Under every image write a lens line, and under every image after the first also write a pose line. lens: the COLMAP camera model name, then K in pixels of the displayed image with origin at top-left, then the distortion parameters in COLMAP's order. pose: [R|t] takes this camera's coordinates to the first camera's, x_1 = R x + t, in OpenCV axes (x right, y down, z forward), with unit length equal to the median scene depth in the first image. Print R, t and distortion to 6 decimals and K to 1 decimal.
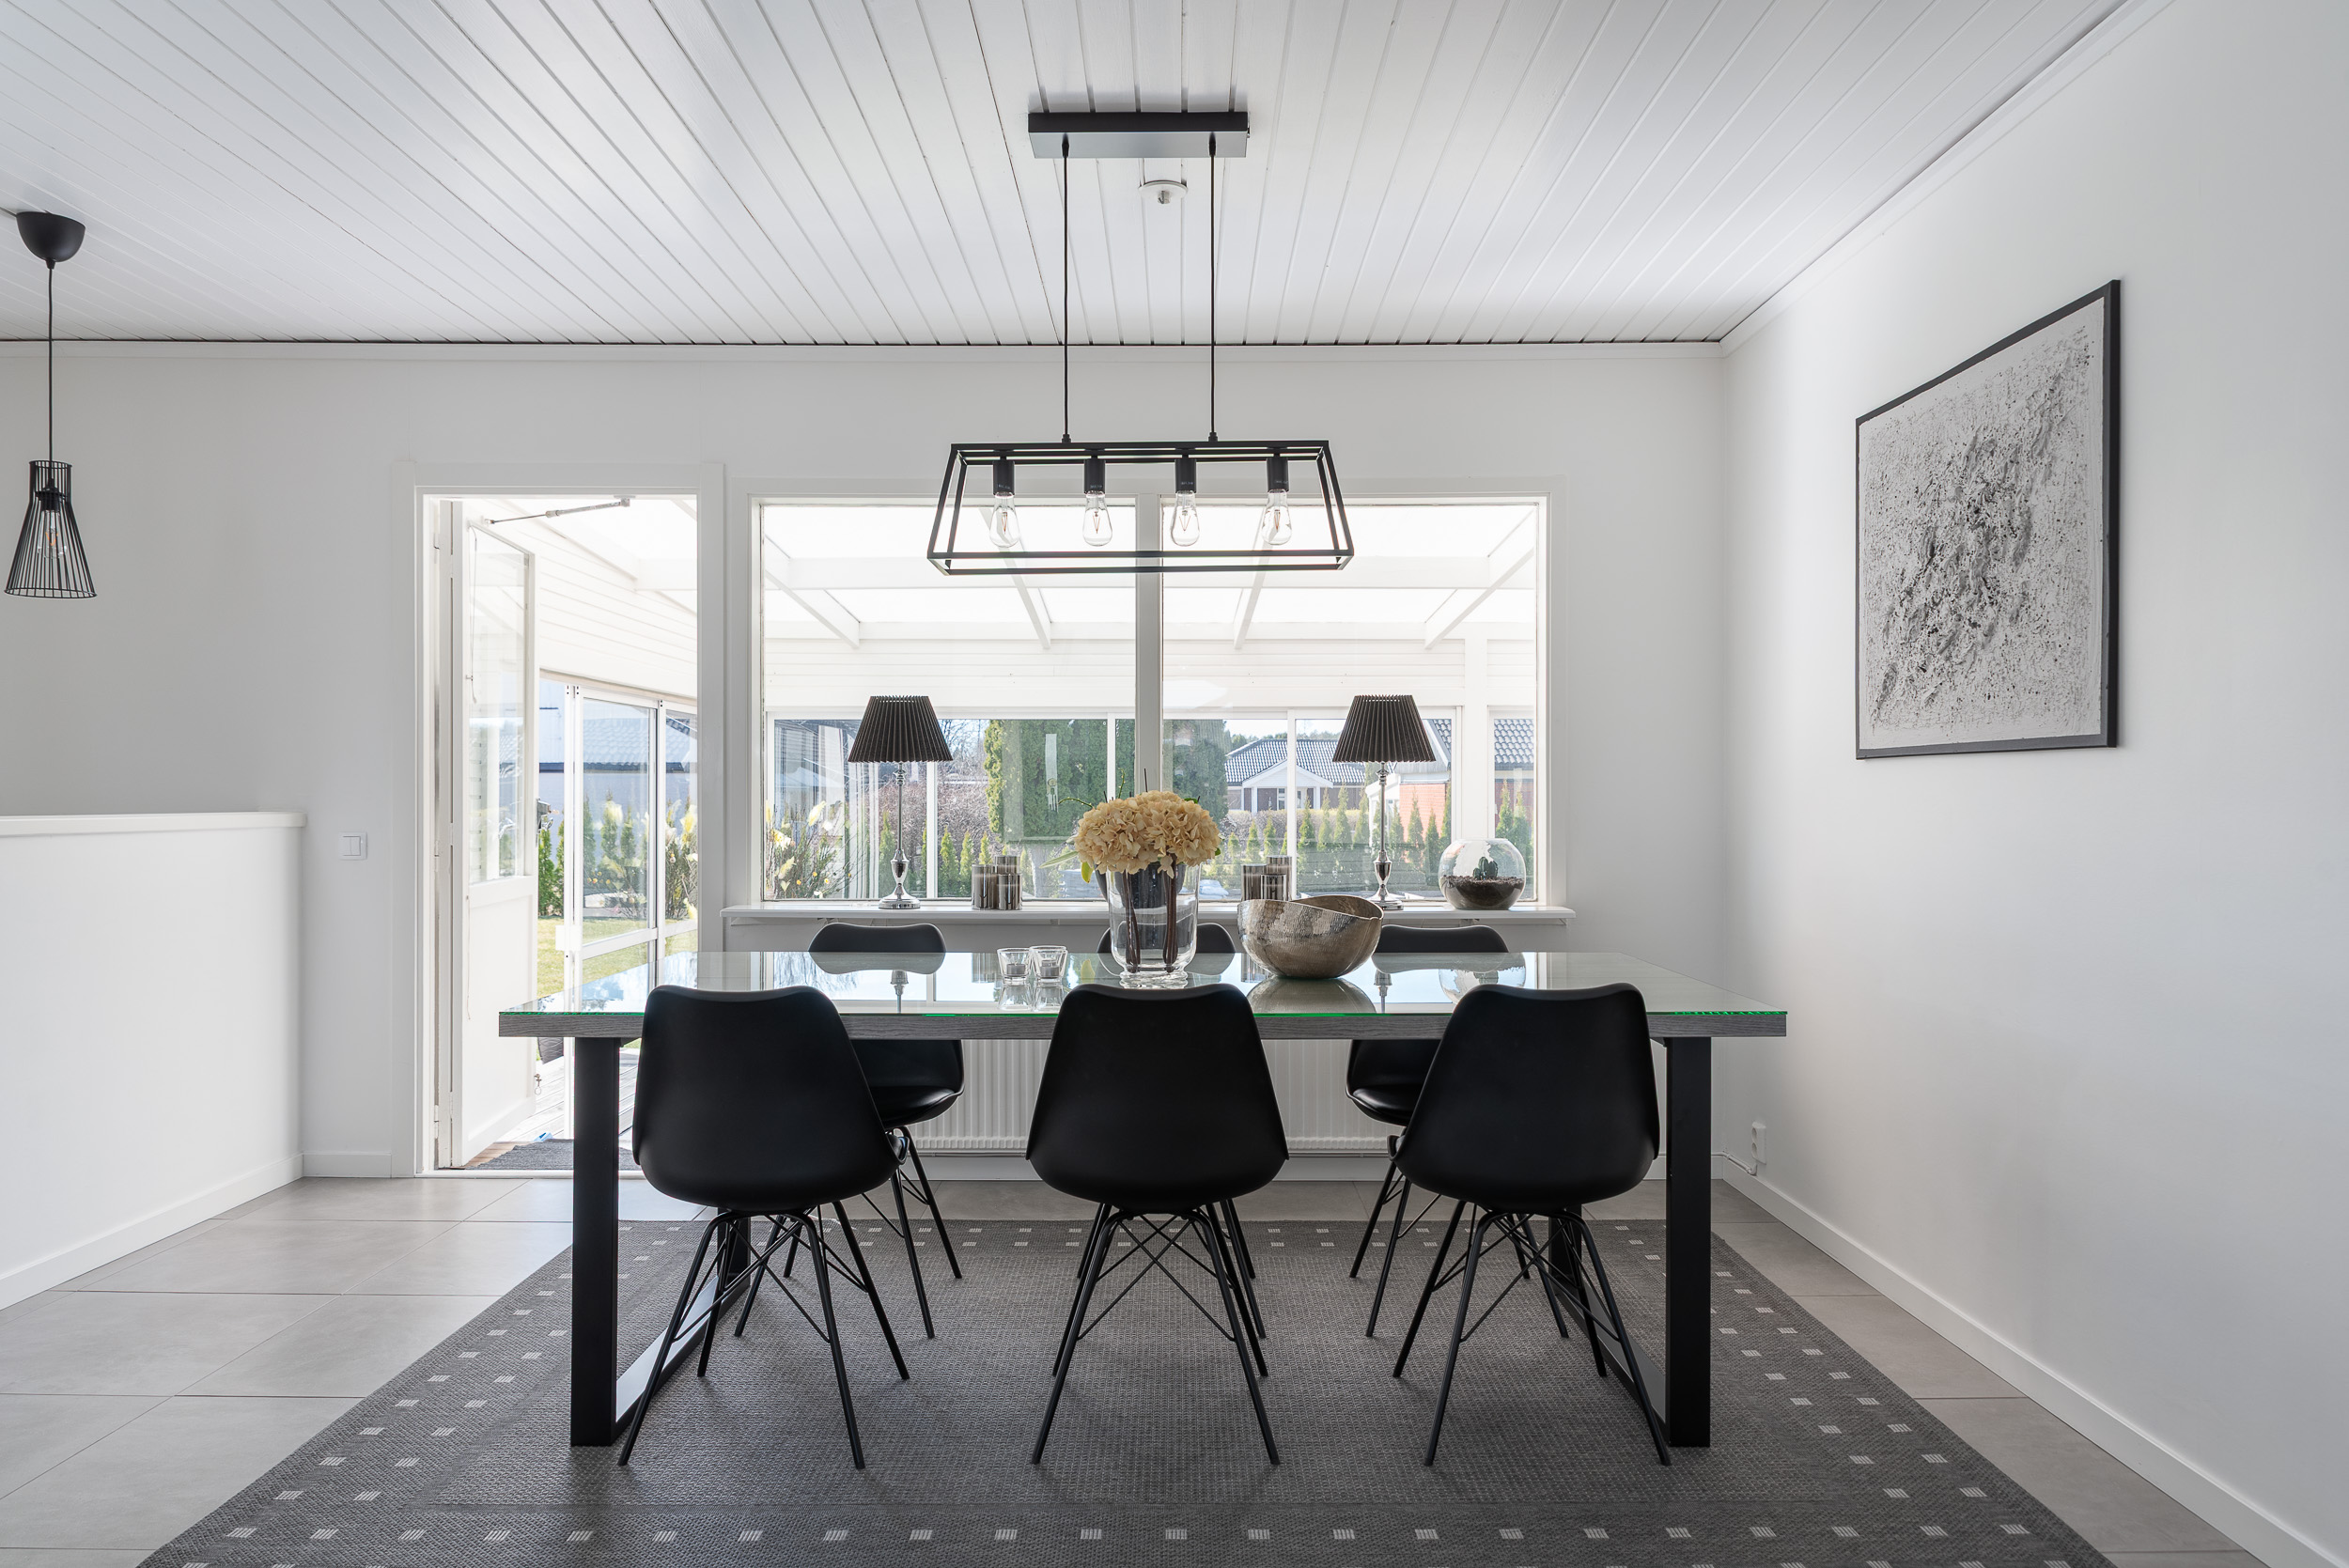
lens RADIAL K [[1584.5, 0, 1176.0], [0, 1584.5, 794.0], [0, 0, 1]] dist [0.007304, -0.008023]
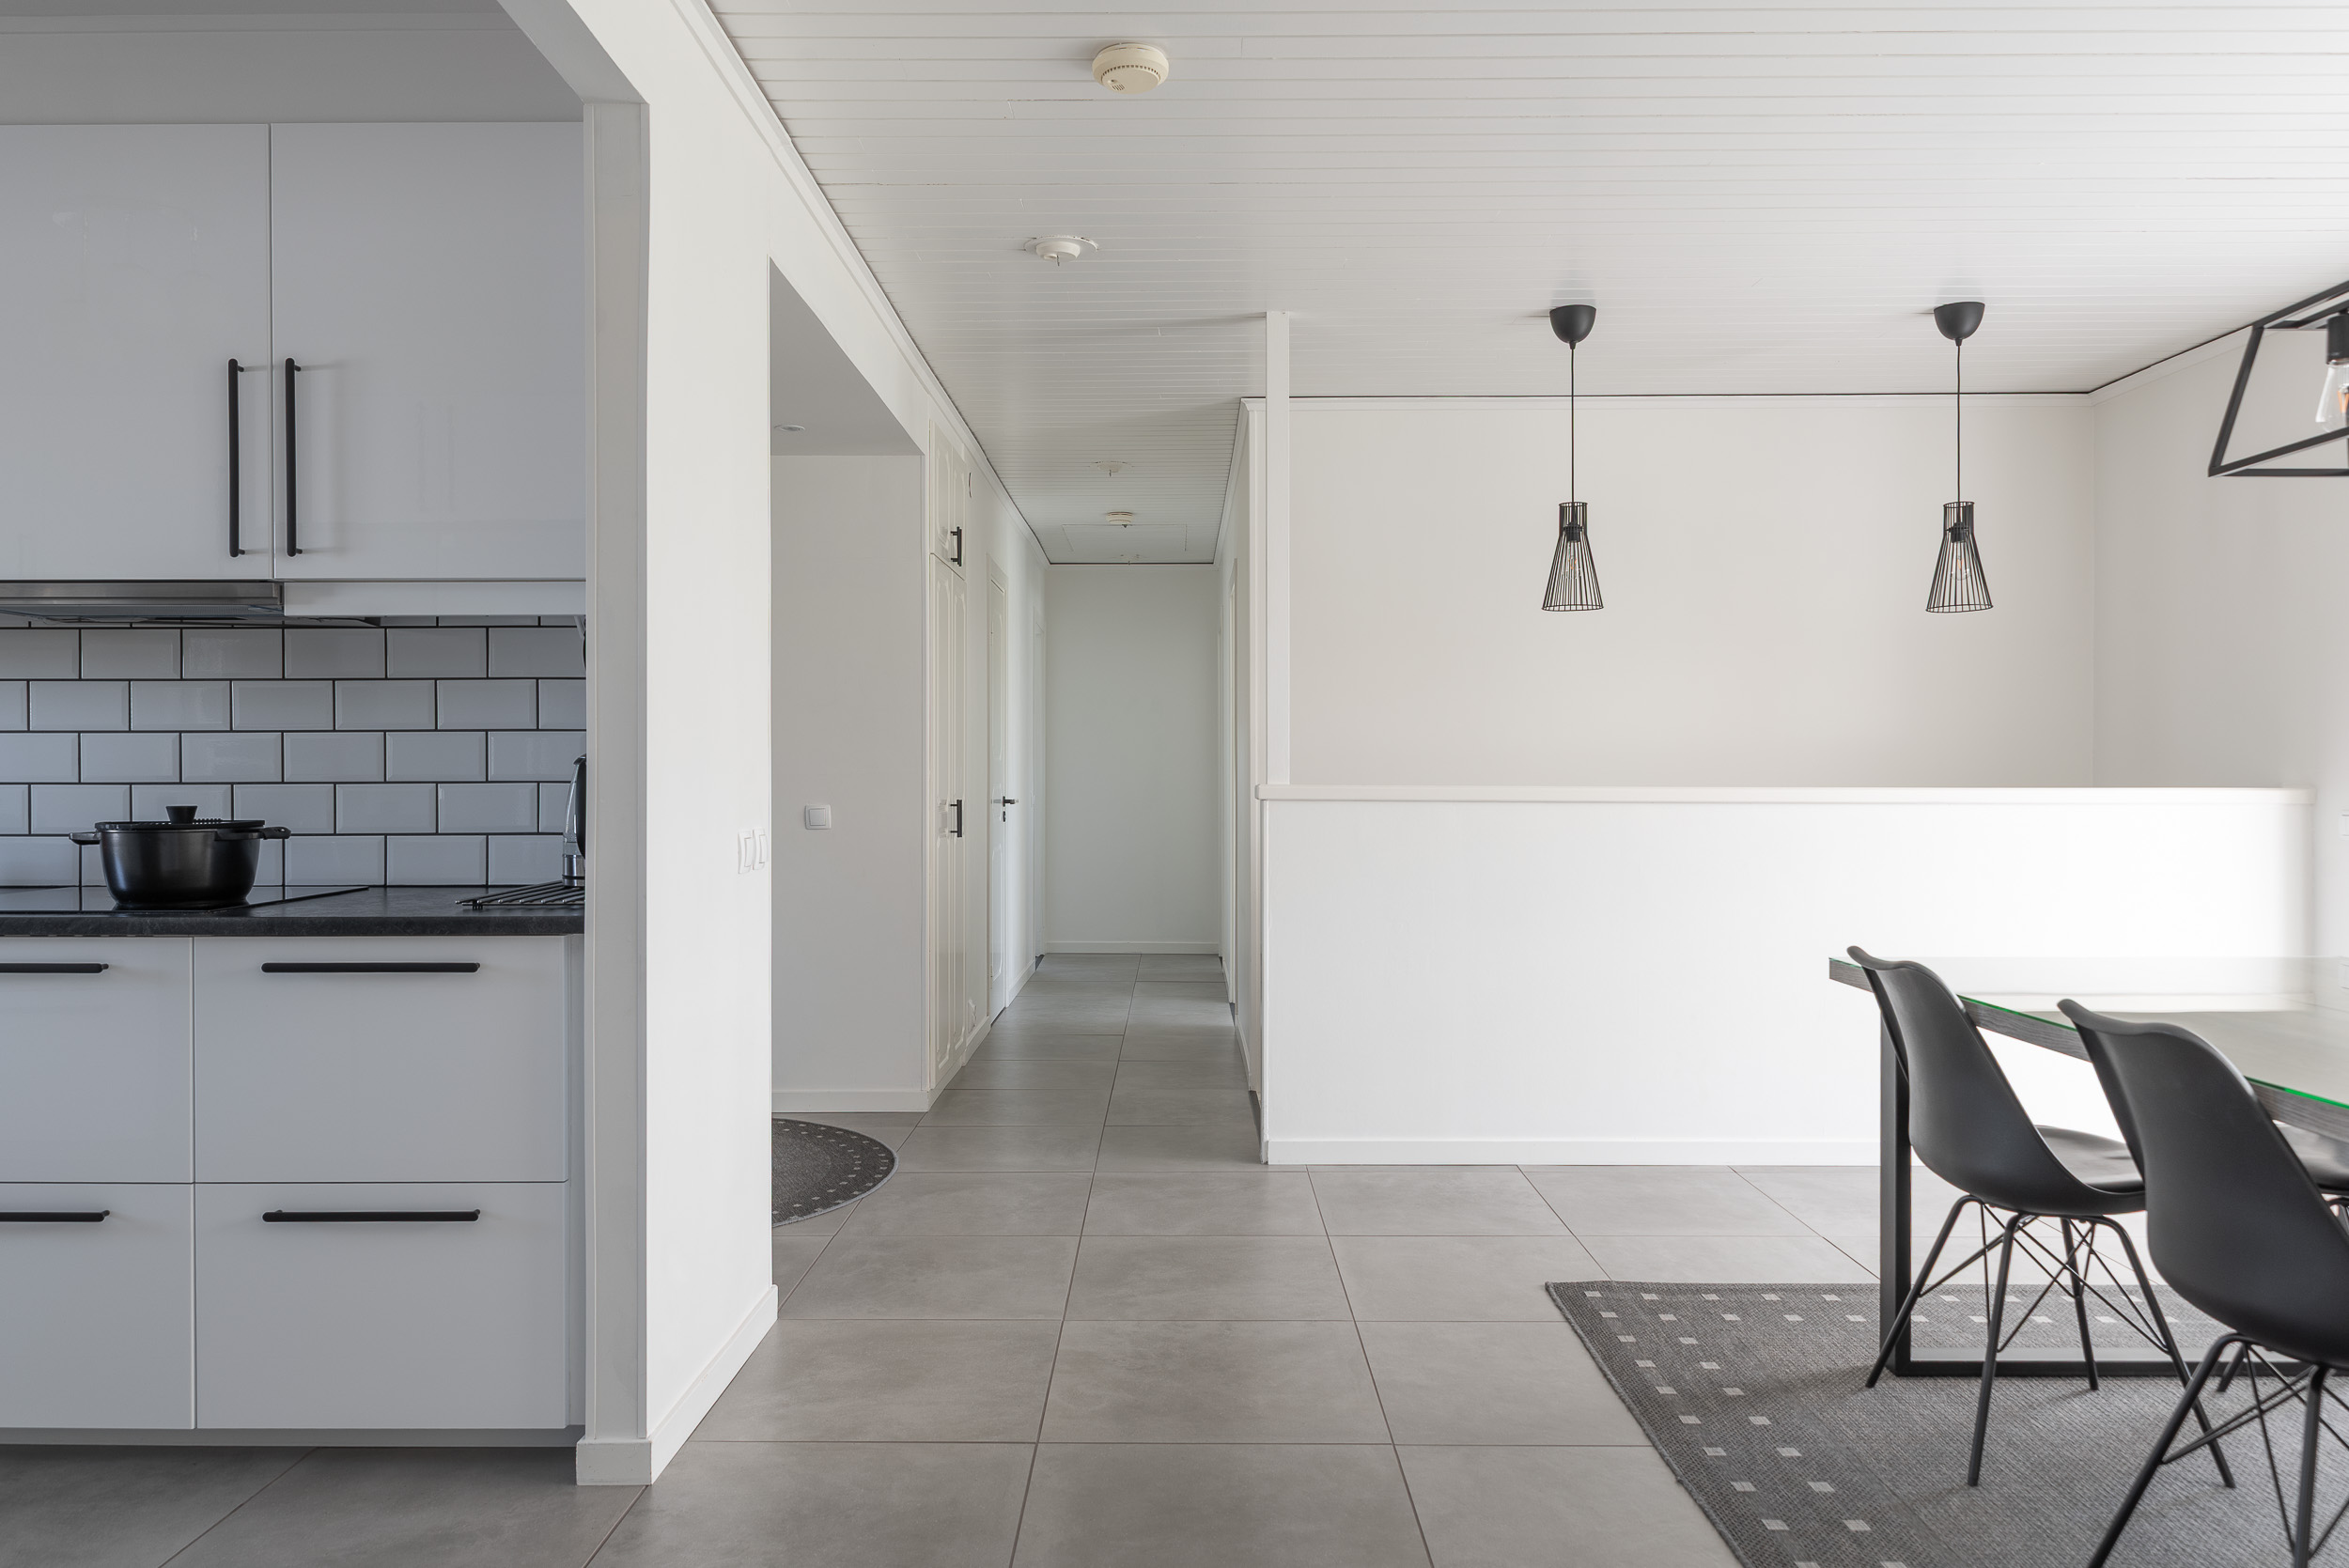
lens RADIAL K [[1639.7, 0, 1170.6], [0, 1639.7, 782.1], [0, 0, 1]] dist [0.004475, 0.002825]
pose [[-0.007268, 0.006602, -0.999952, 0.606672], [-0.000930, 0.999978, 0.006608, 0.001589], [0.999973, 0.000978, -0.007262, 0.413916]]
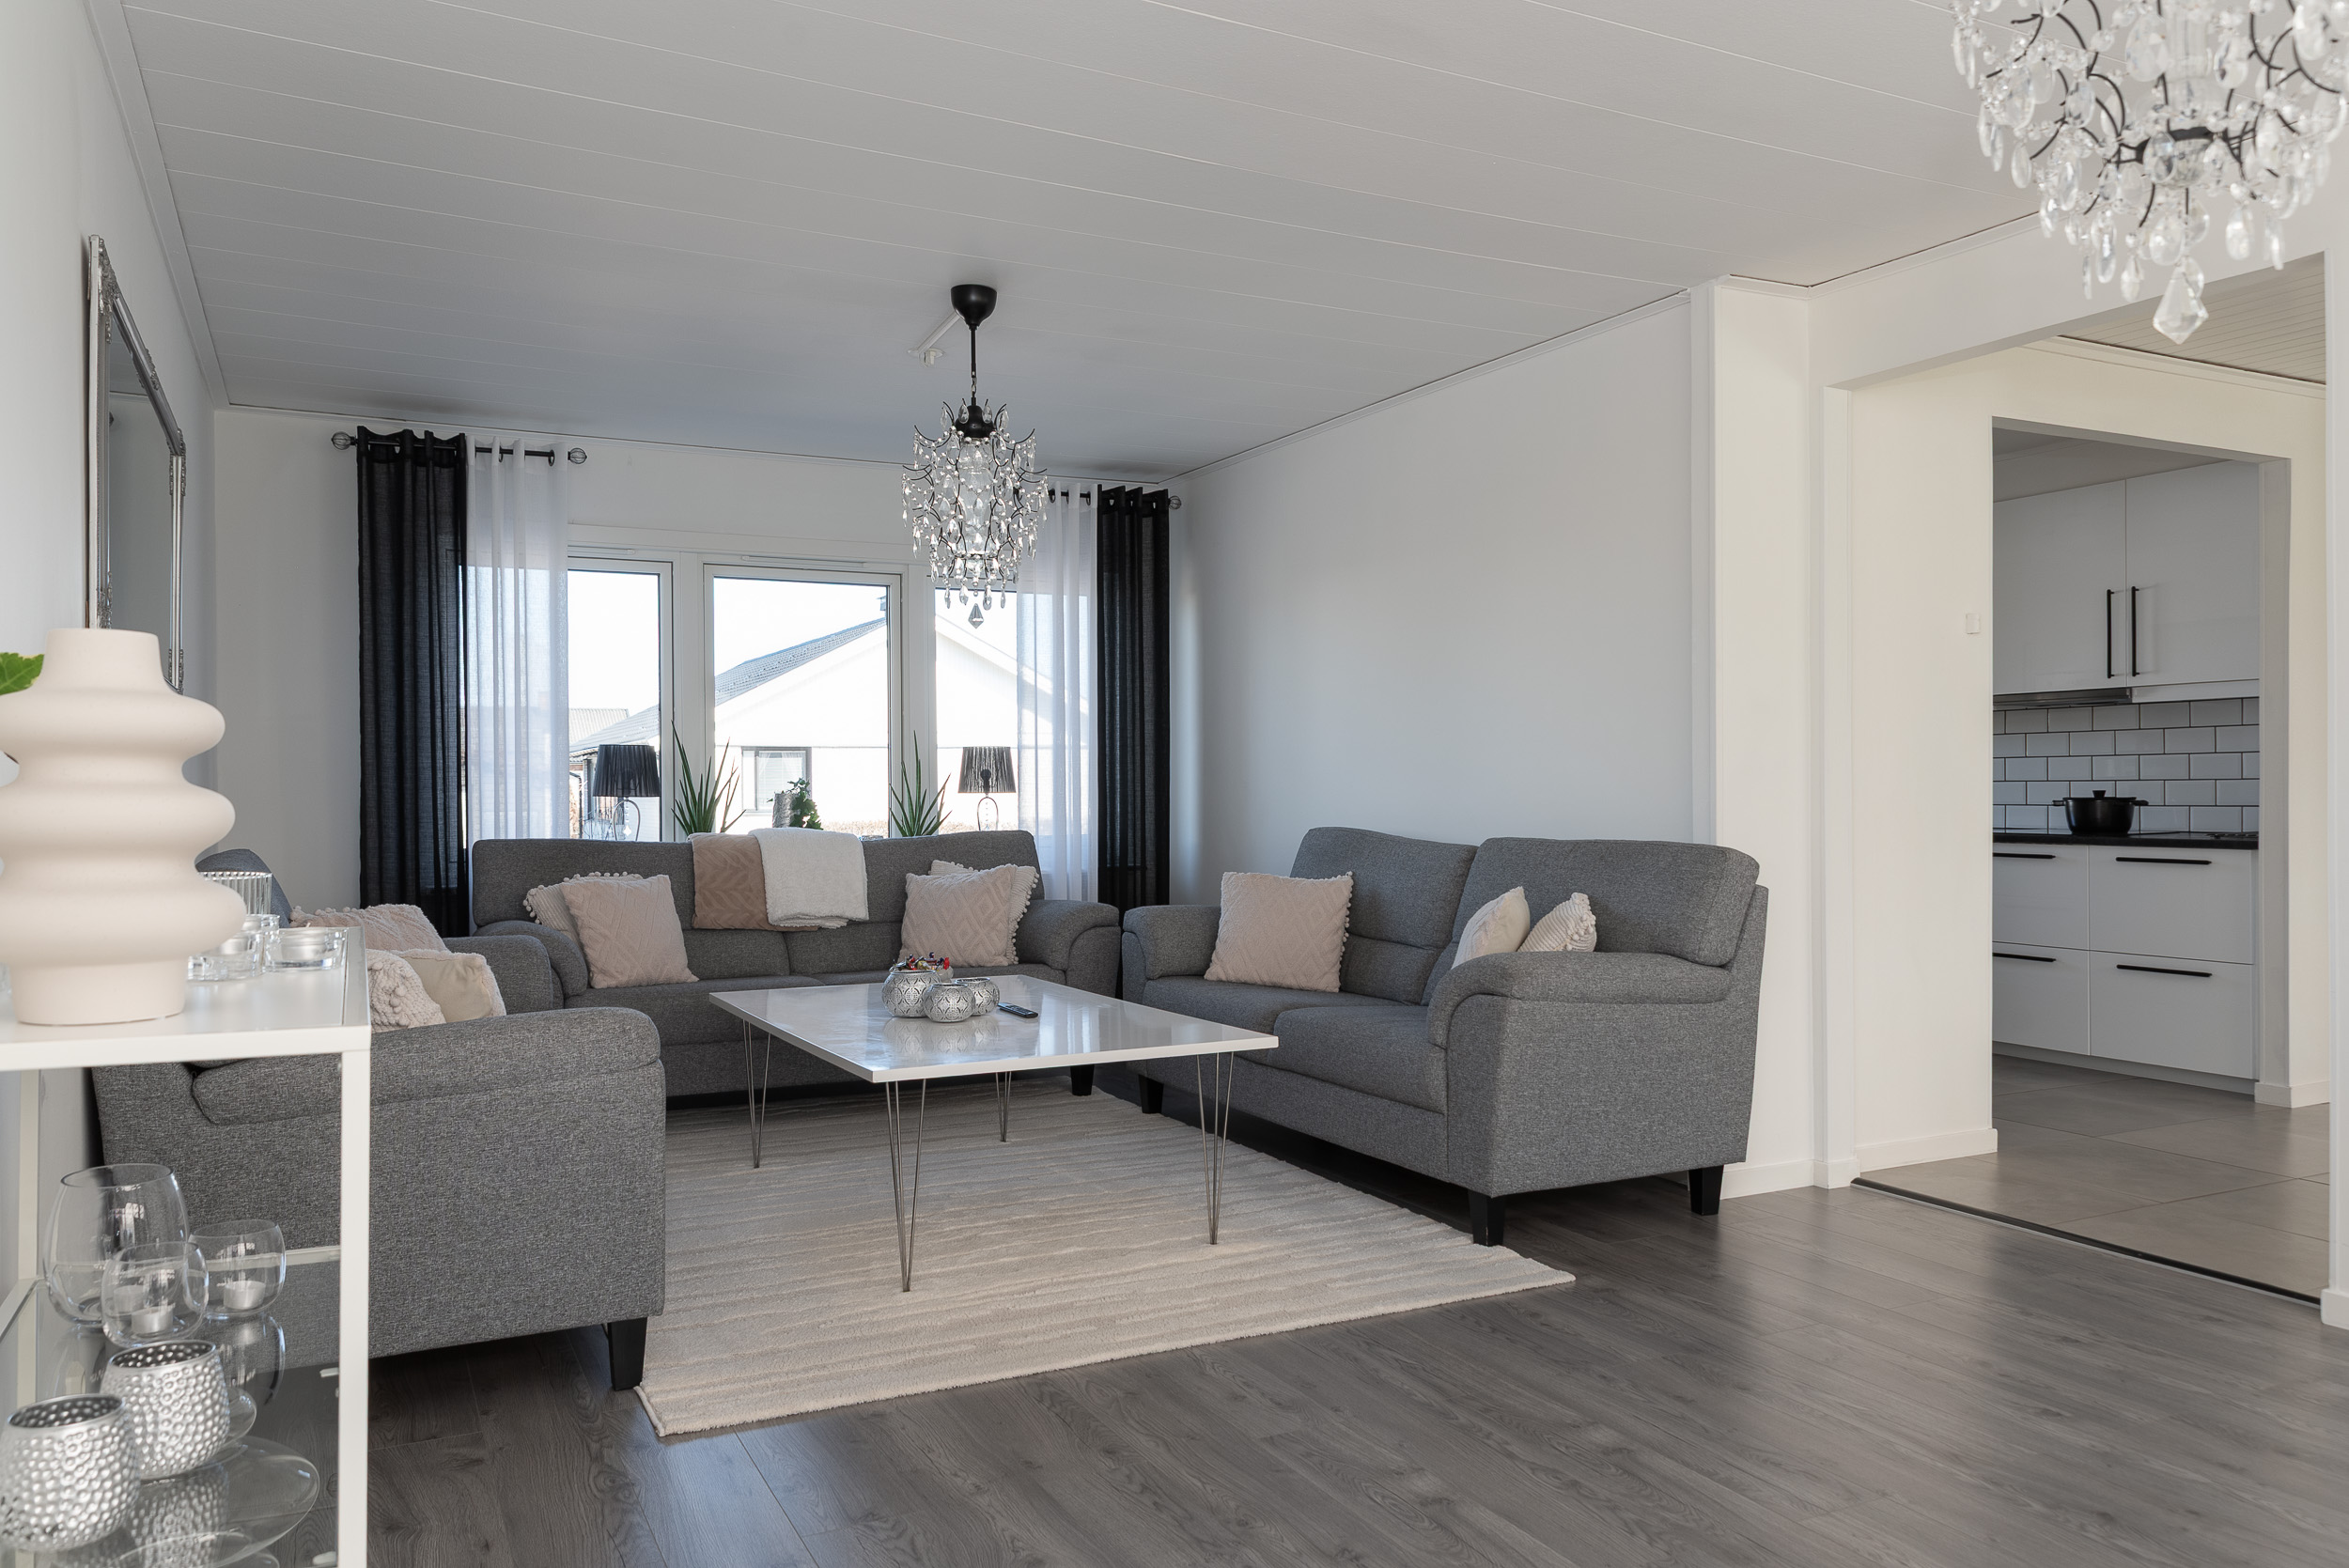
lens RADIAL K [[1667.8, 0, 1169.7], [0, 1667.8, 795.7], [0, 0, 1]] dist [0.001970, -0.003665]
pose [[-0.891827, 0.009313, -0.452281, 1.592752], [0.006713, 0.999950, 0.007354, 0.005000], [0.452328, 0.003522, -0.891845, 1.146715]]
